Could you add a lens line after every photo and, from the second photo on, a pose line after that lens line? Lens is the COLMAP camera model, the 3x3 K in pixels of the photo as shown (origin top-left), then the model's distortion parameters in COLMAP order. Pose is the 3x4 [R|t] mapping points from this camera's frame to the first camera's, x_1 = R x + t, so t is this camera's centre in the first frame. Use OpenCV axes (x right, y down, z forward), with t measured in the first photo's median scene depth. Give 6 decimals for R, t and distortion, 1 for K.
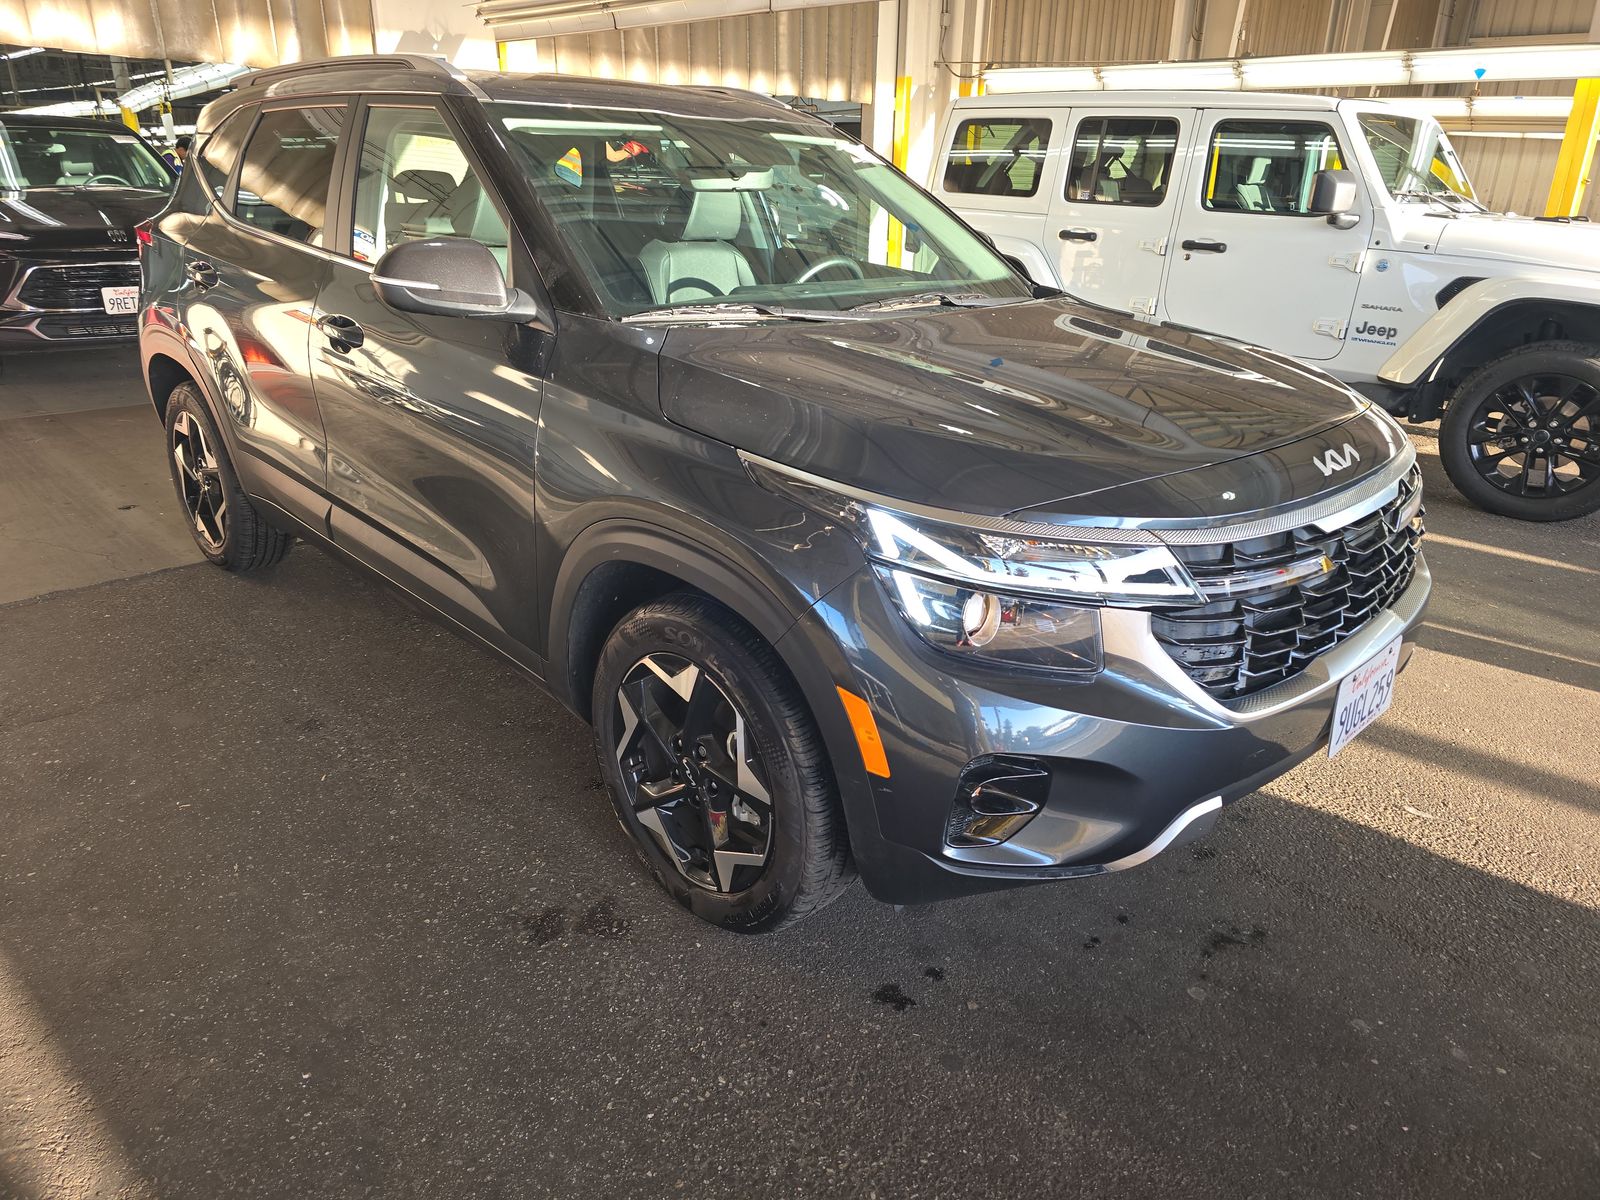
lens RADIAL K [[1062.9, 0, 796.2], [0, 1062.9, 600.7], [0, 0, 1]] dist [0.022388, -0.018368]
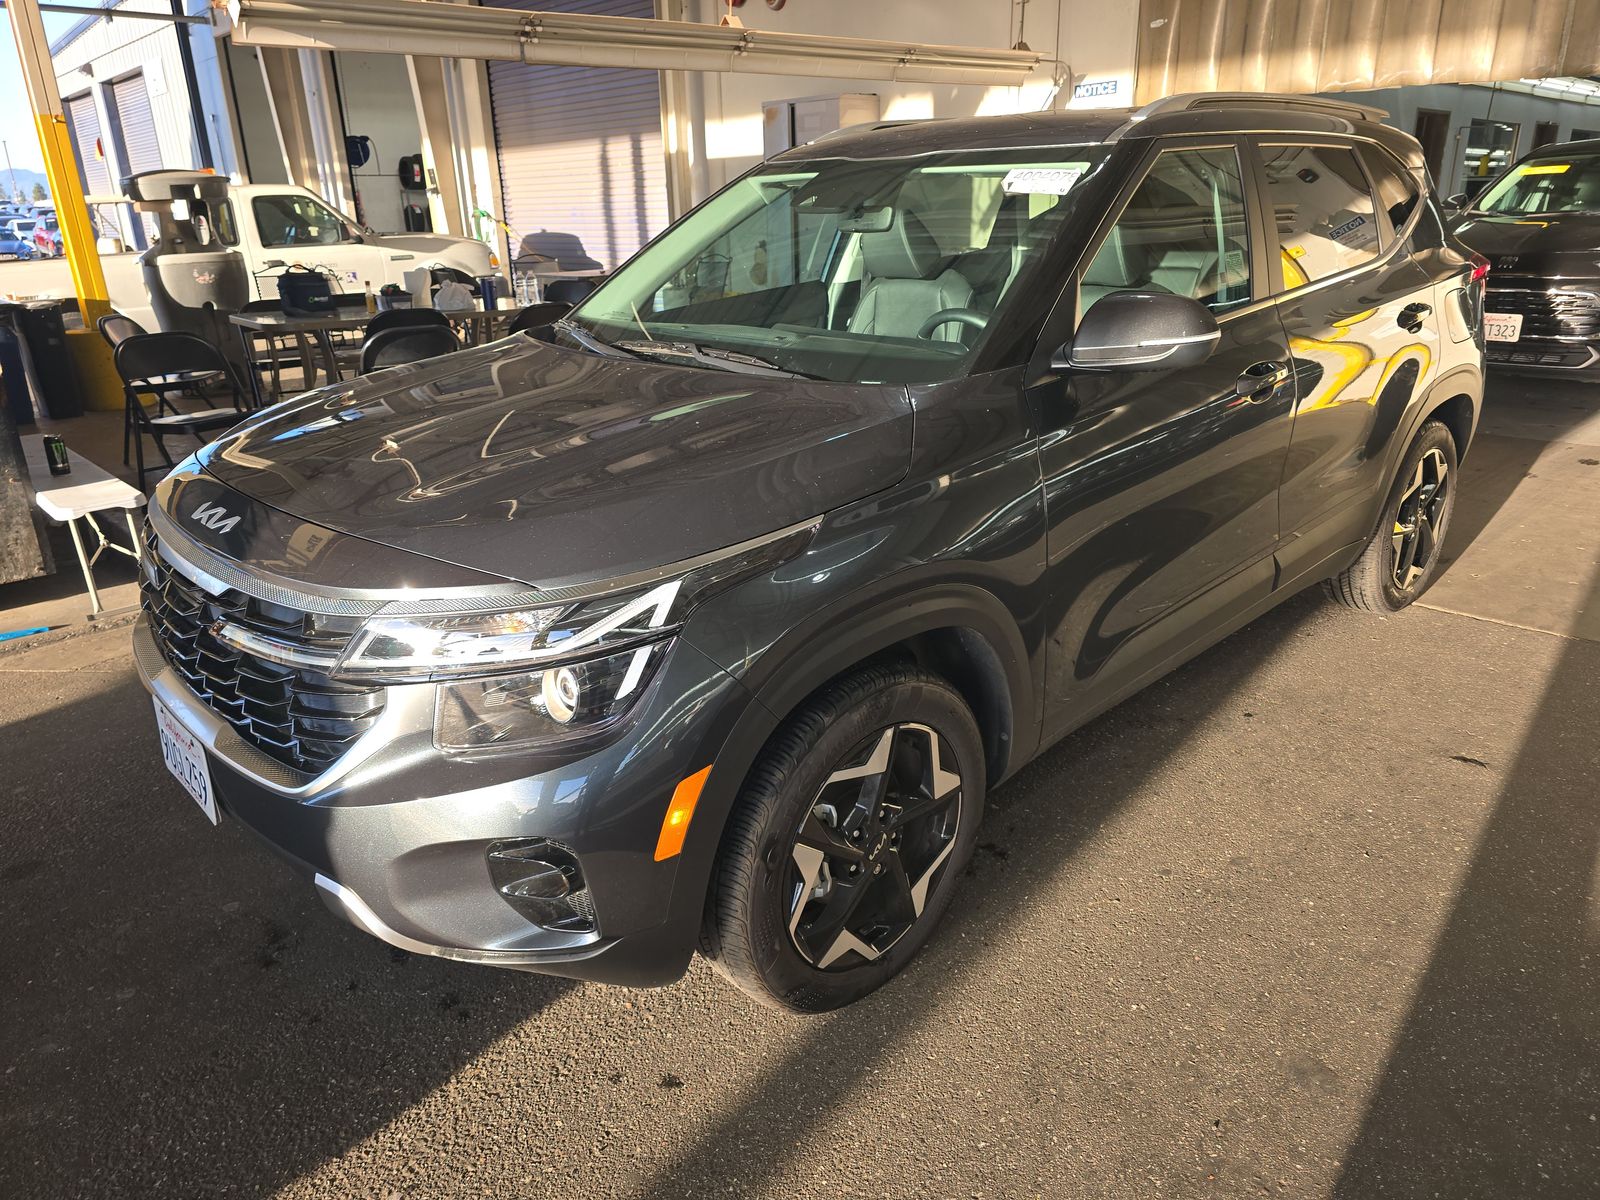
lens RADIAL K [[1062.9, 0, 796.2], [0, 1062.9, 598.0], [0, 0, 1]] dist [0.022388, -0.018368]
pose [[-0.055778, 0.327279, -0.943280, 0.792713], [-0.344667, 0.880363, 0.325831, -0.316832], [0.937066, 0.343292, 0.063697, 0.819708]]
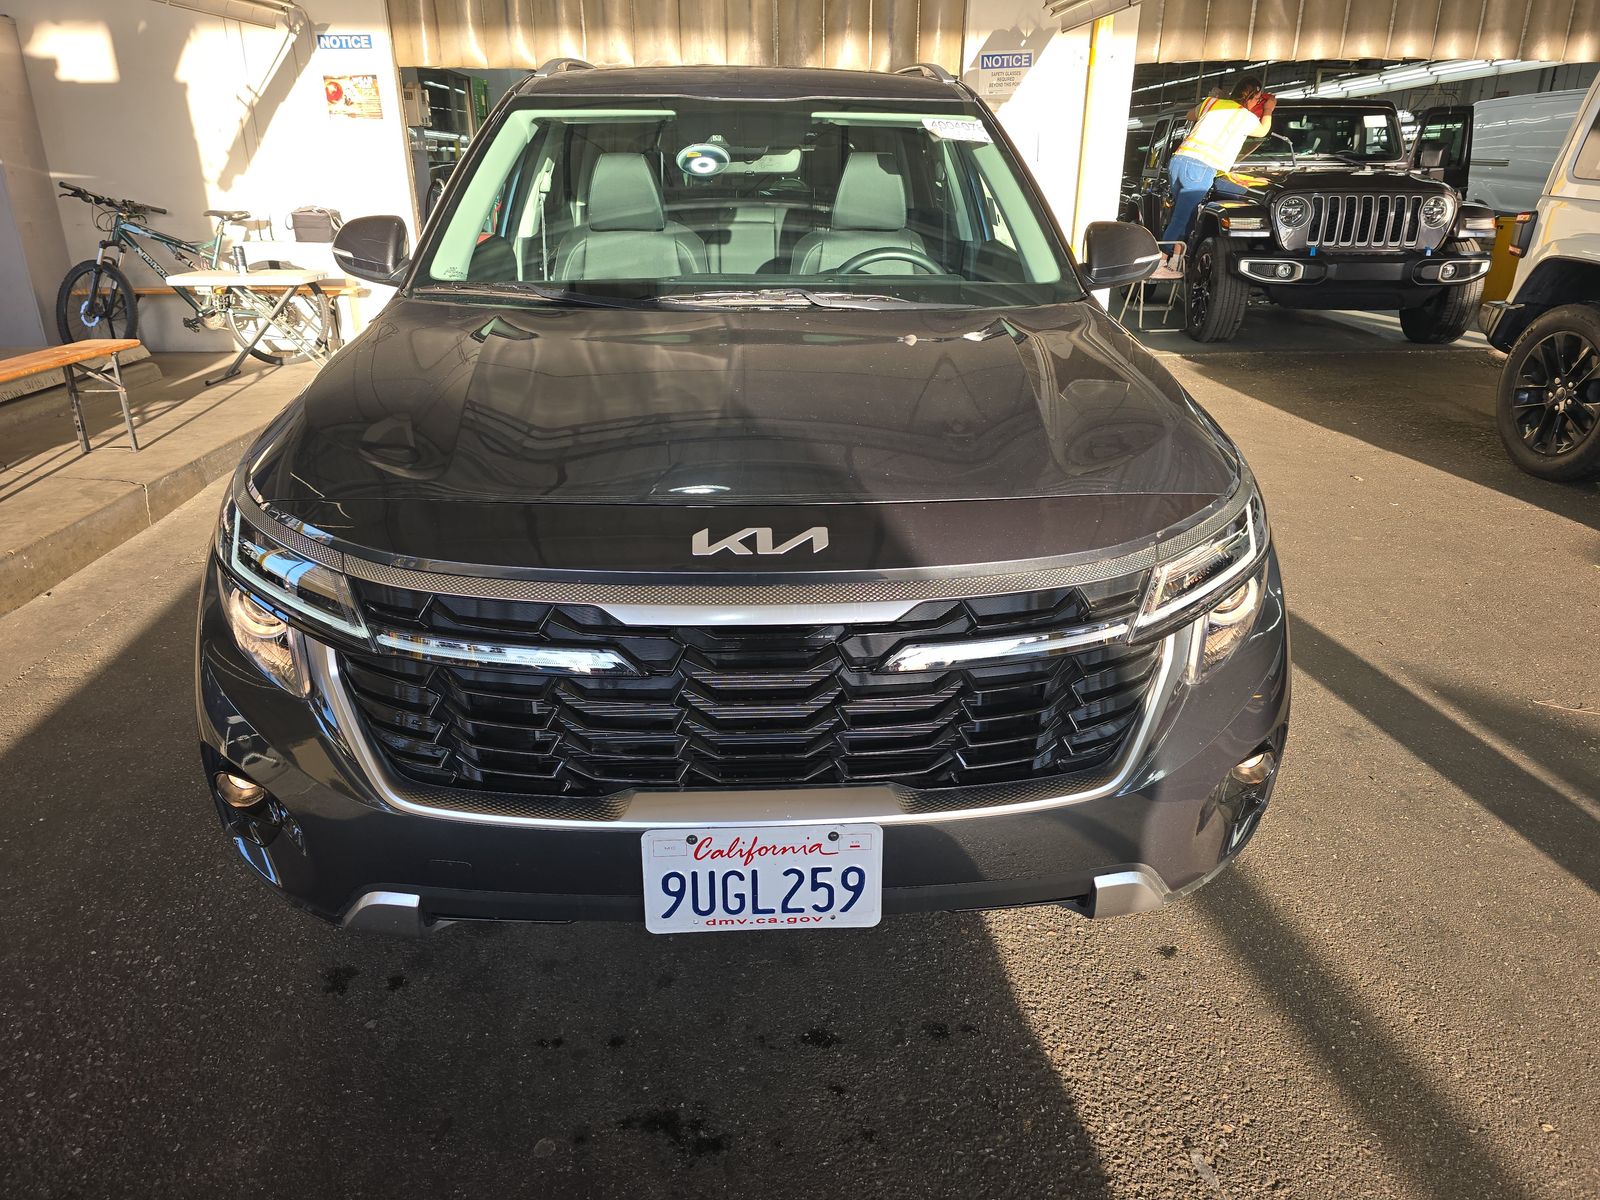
lens RADIAL K [[1062.9, 0, 798.1], [0, 1062.9, 602.4], [0, 0, 1]] dist [0.022388, -0.018368]
pose [[0.718626, 0.244347, -0.651054, 0.555286], [-0.244215, 0.965279, 0.092716, -0.092792], [0.651104, 0.092369, 0.753347, 0.281769]]
